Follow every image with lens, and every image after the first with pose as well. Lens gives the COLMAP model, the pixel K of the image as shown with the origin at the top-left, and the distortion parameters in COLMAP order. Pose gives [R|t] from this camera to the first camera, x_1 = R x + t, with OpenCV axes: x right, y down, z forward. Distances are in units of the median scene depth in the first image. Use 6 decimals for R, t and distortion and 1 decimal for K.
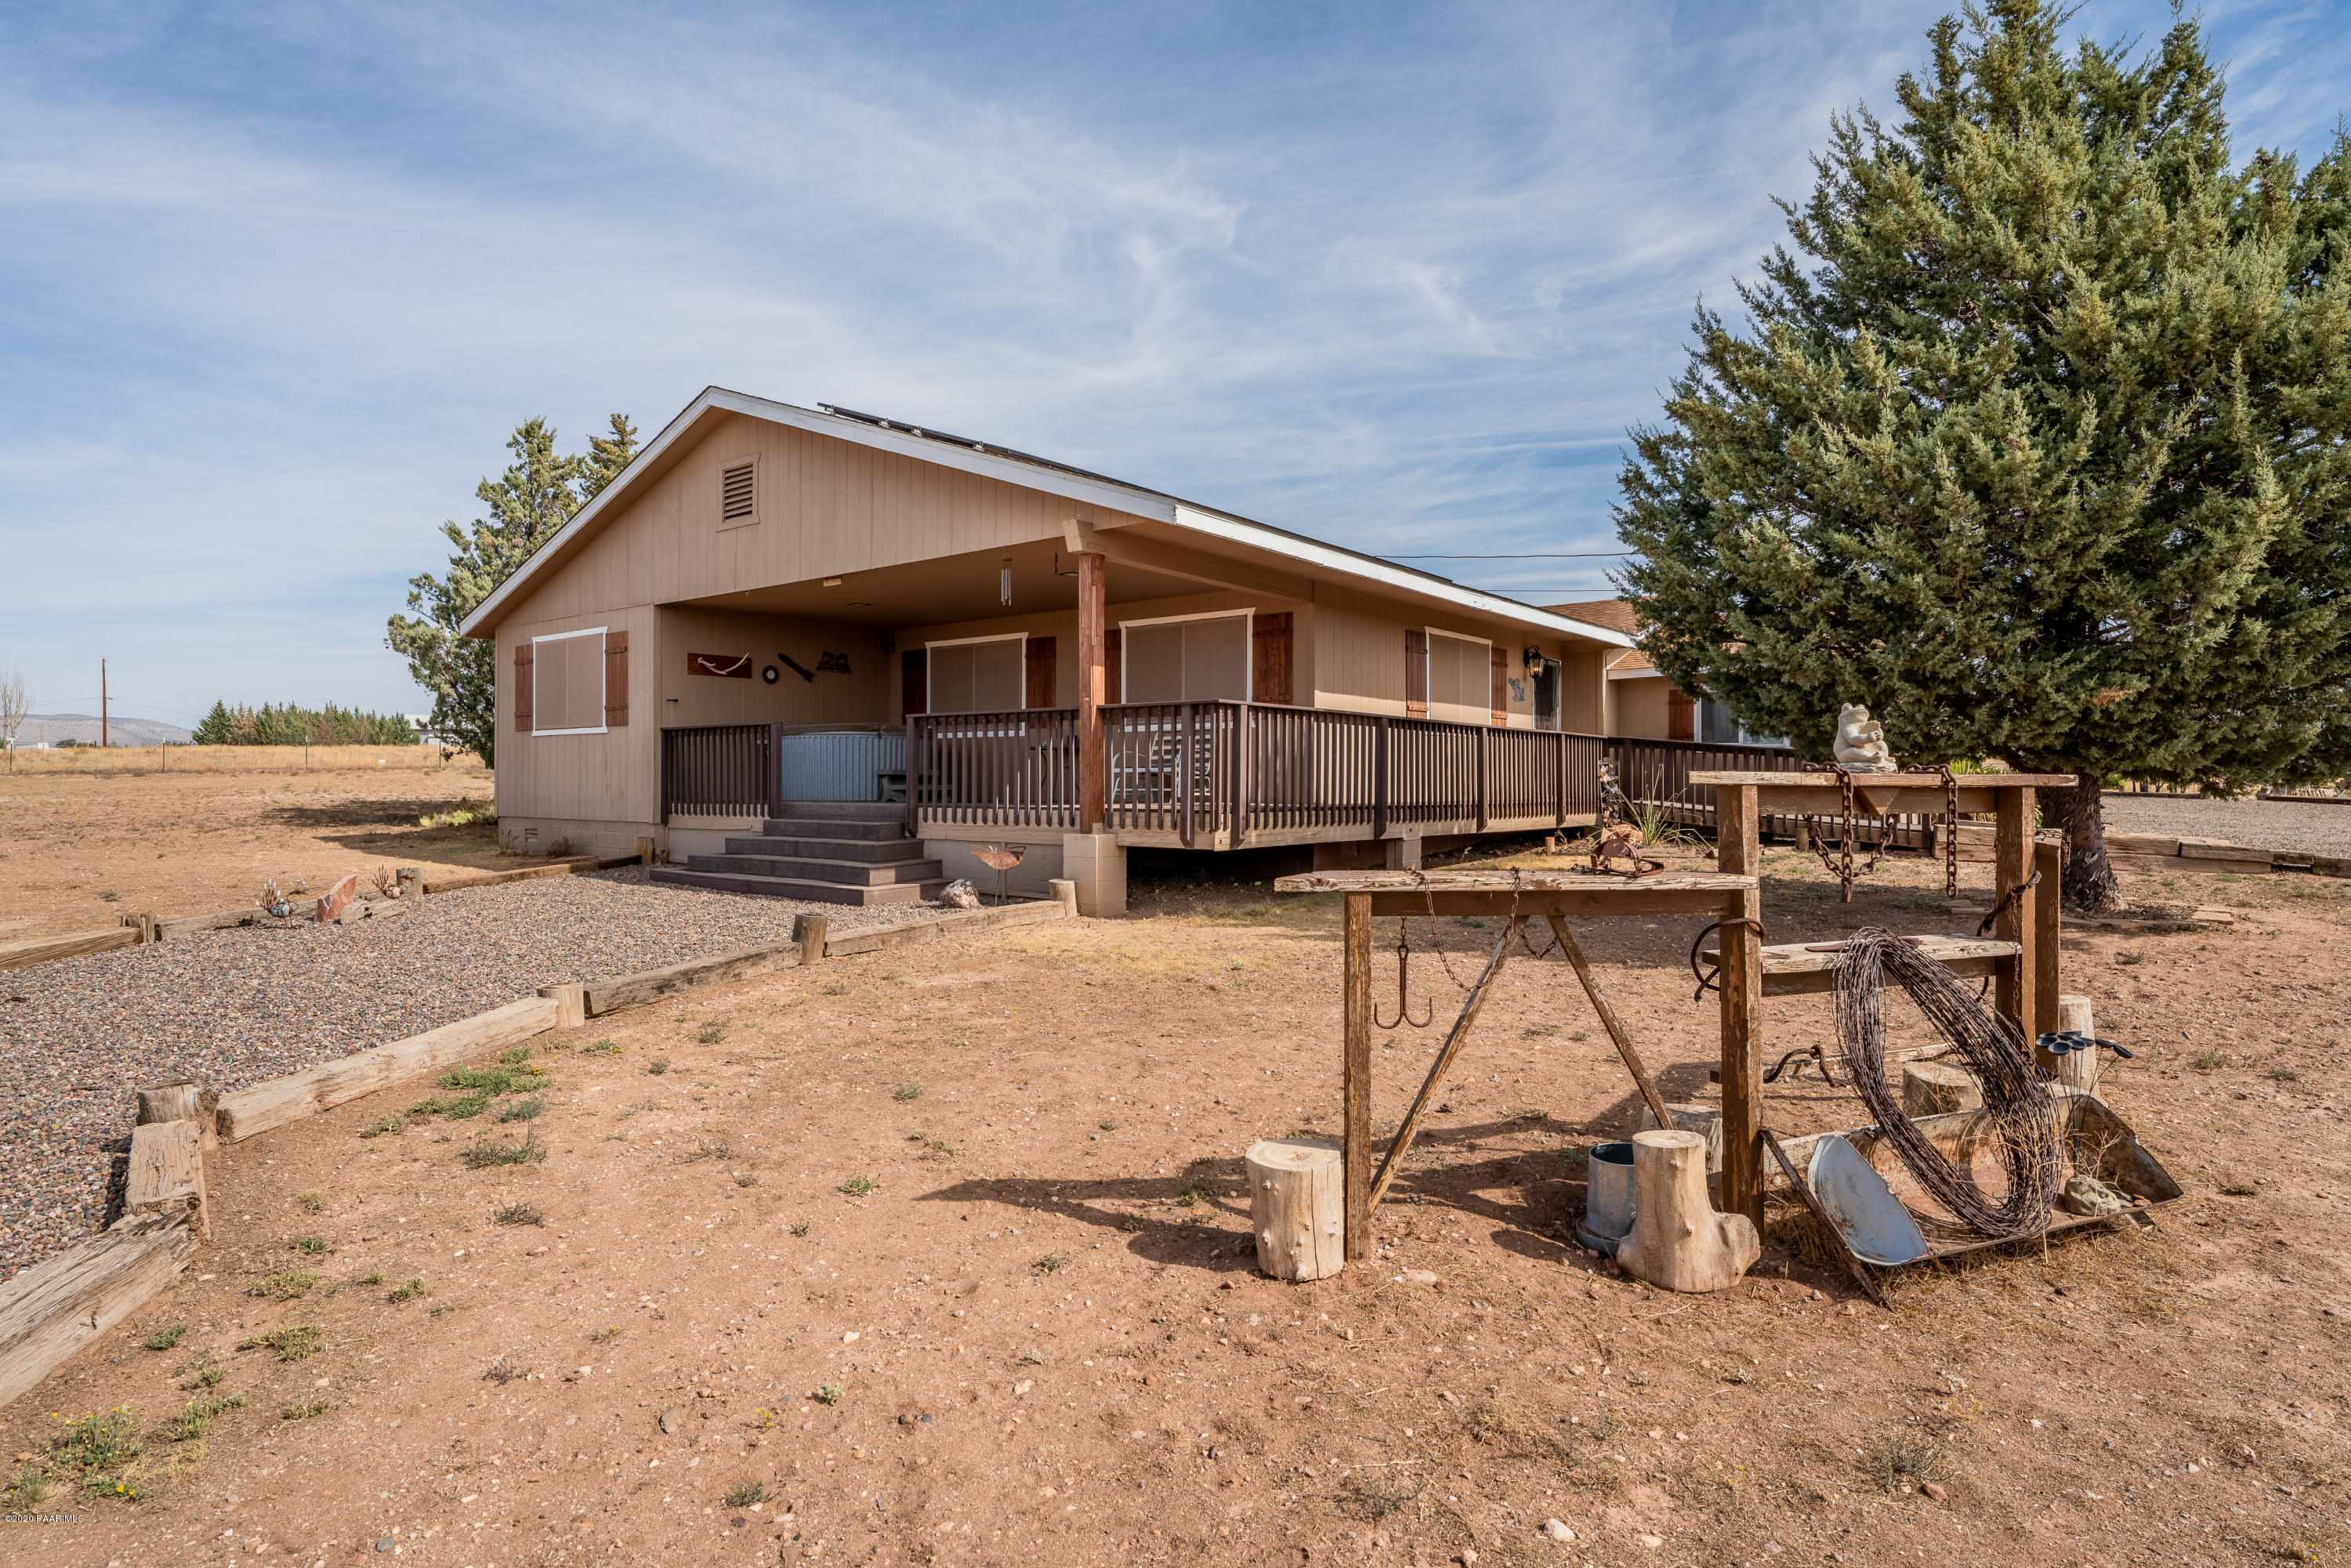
lens RADIAL K [[1199.8, 0, 1175.5], [0, 1199.8, 784.0], [0, 0, 1]] dist [-0.001576, -0.000237]
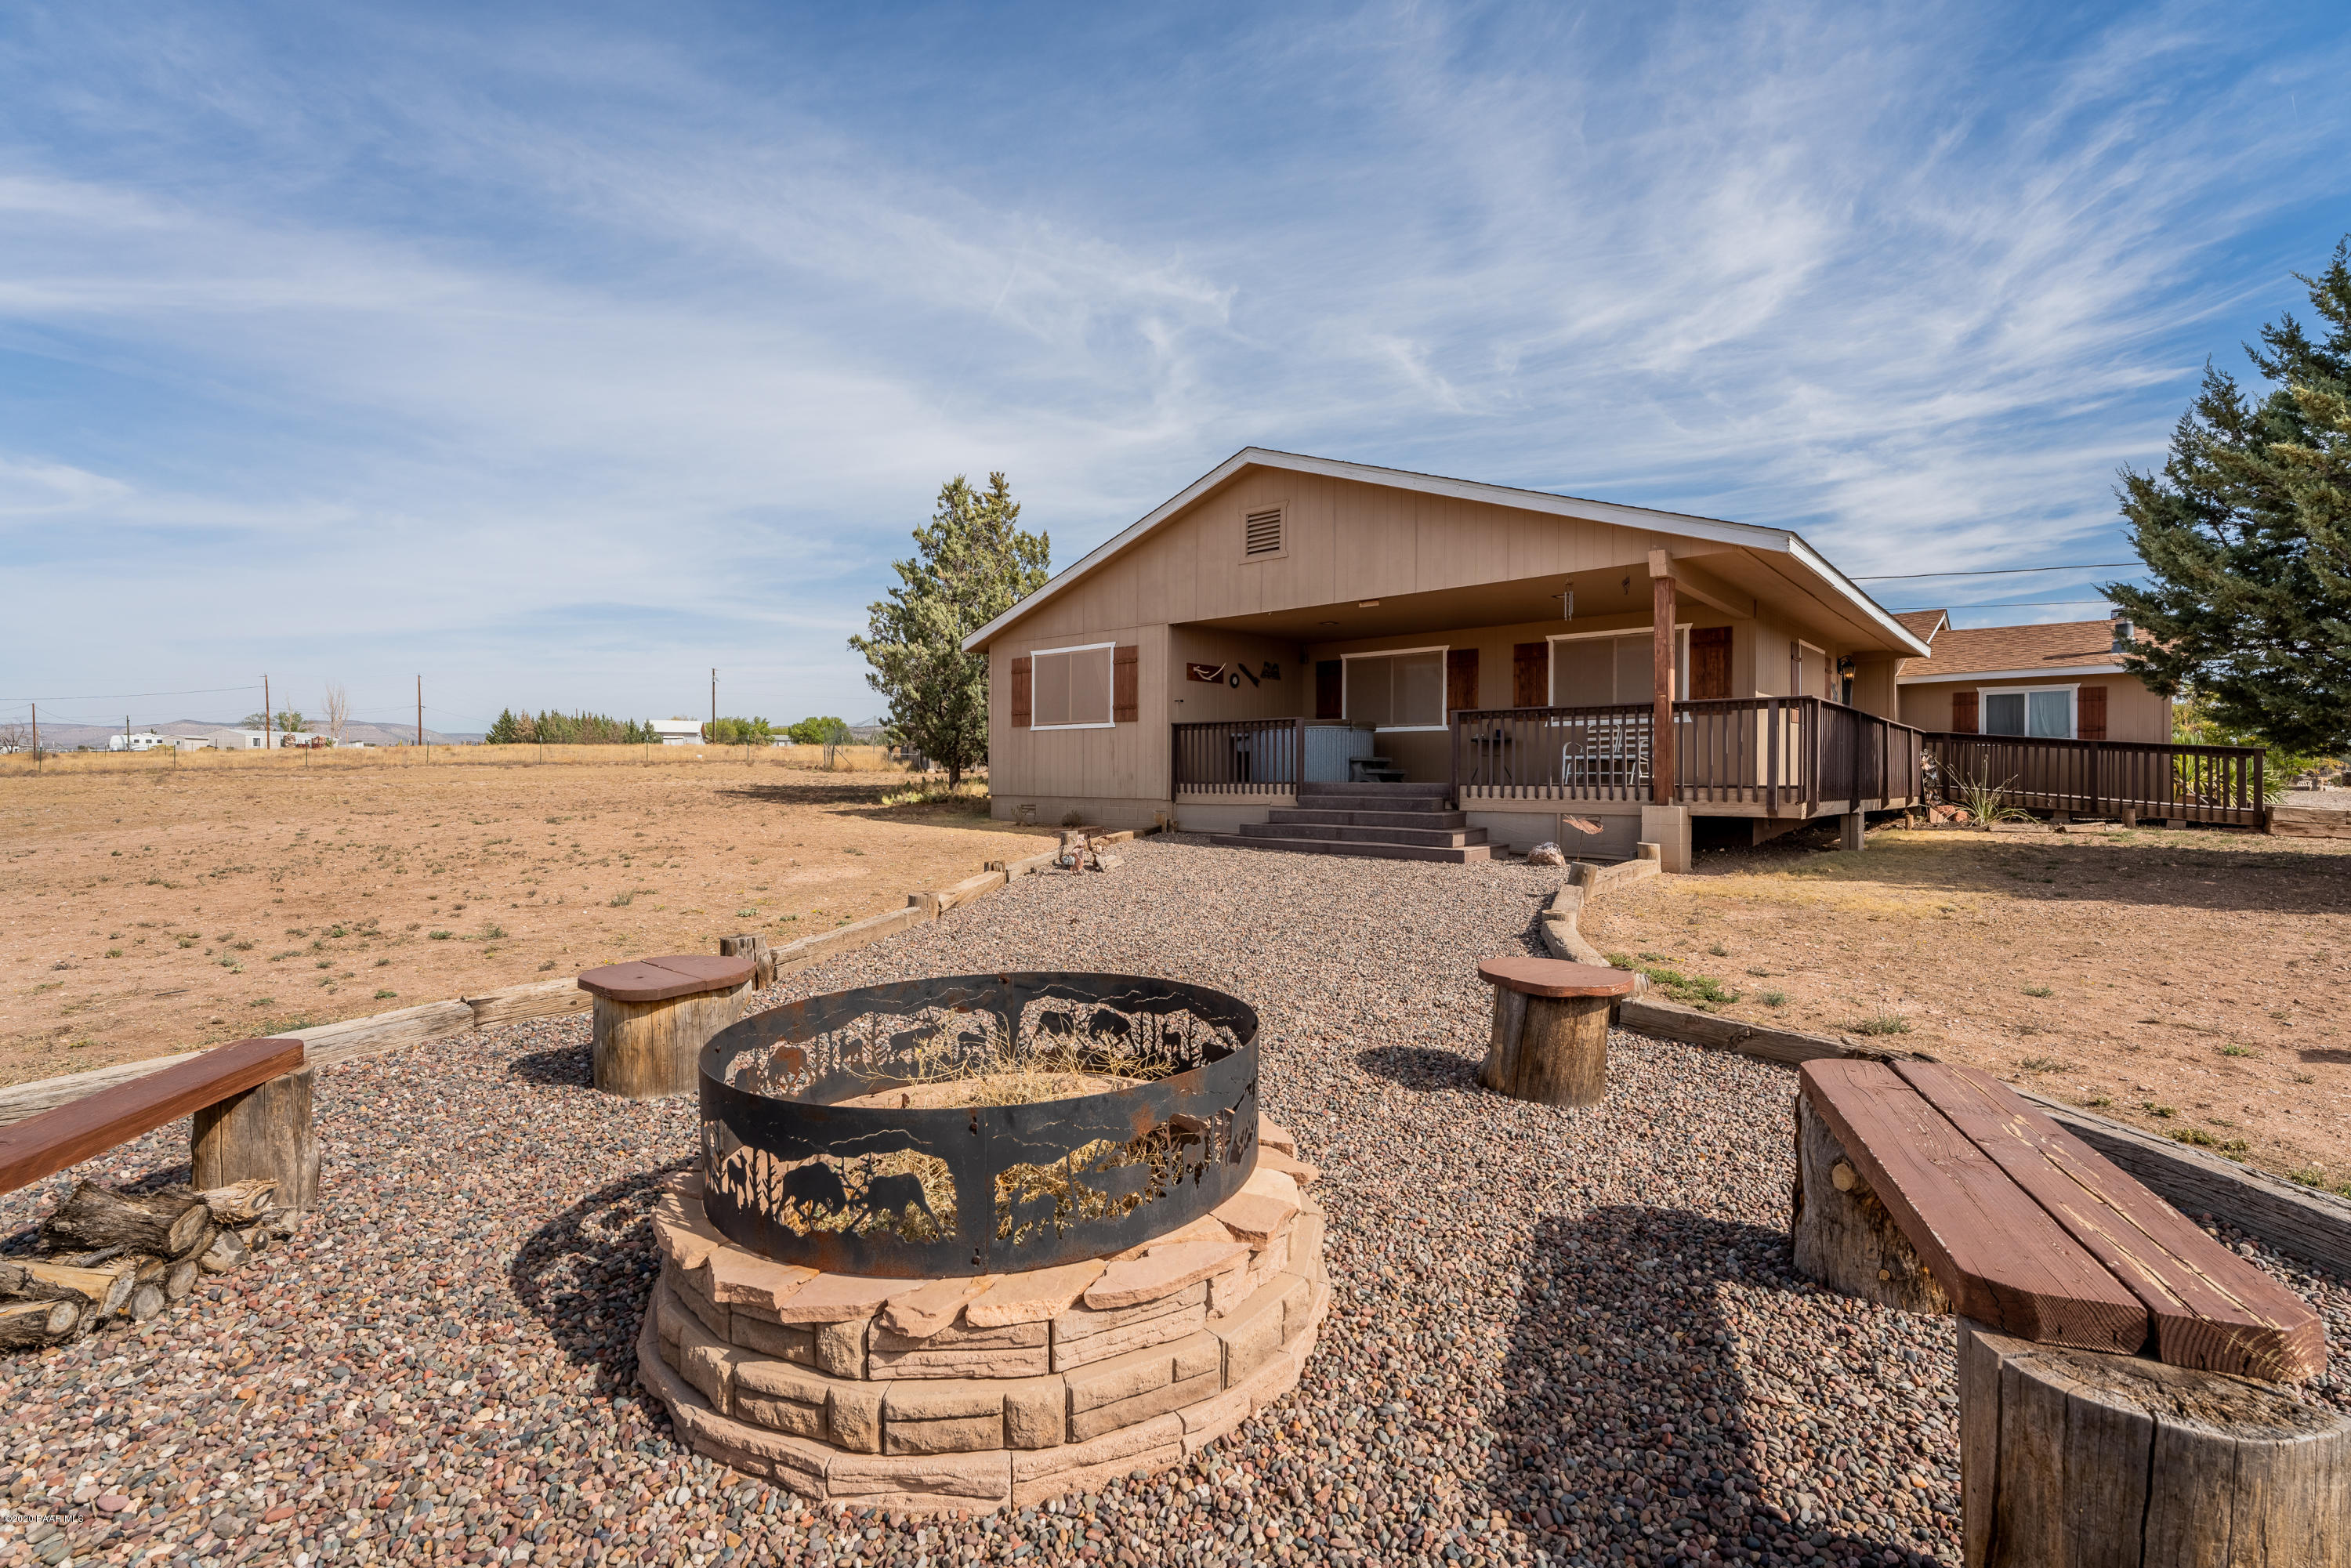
lens RADIAL K [[1006.4, 0, 1175.5], [0, 1006.4, 784.0], [0, 0, 1]] dist [-0.001636, -0.000249]
pose [[0.998284, 0.003913, -0.058427, -0.373465], [-0.003644, 0.999982, 0.004699, 0.011751], [0.058444, -0.004478, 0.998281, -0.042623]]
